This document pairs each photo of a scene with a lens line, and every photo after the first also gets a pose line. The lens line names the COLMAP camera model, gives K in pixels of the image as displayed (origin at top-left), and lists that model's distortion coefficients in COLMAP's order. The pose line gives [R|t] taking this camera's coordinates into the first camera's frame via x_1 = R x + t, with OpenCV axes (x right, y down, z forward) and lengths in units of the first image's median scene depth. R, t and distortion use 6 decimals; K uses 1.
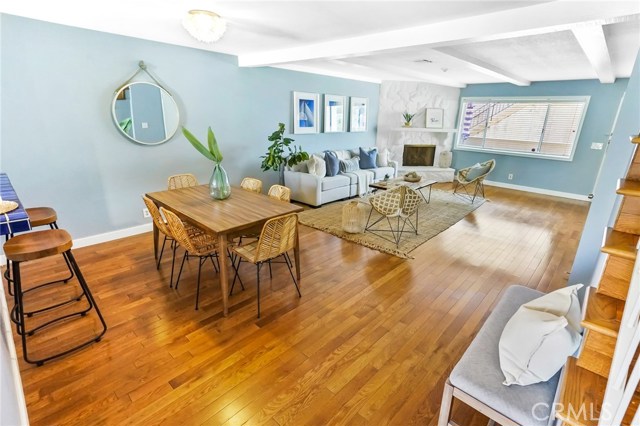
lens RADIAL K [[308.5, 0, 329.0], [0, 308.5, 209.5], [0, 0, 1]] dist [-0.002046, 0.000733]
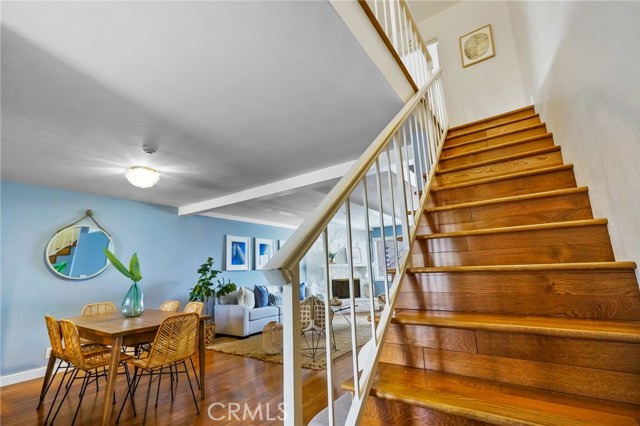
lens RADIAL K [[286.6, 0, 320.0], [0, 286.6, 213.0], [0, 0, 1]] dist [-0.010601, 0.000634]
pose [[0.989422, -0.034381, 0.140930, 0.091802], [0.097801, 0.875609, -0.473015, 0.104454], [-0.107137, 0.481795, 0.869710, -0.046474]]
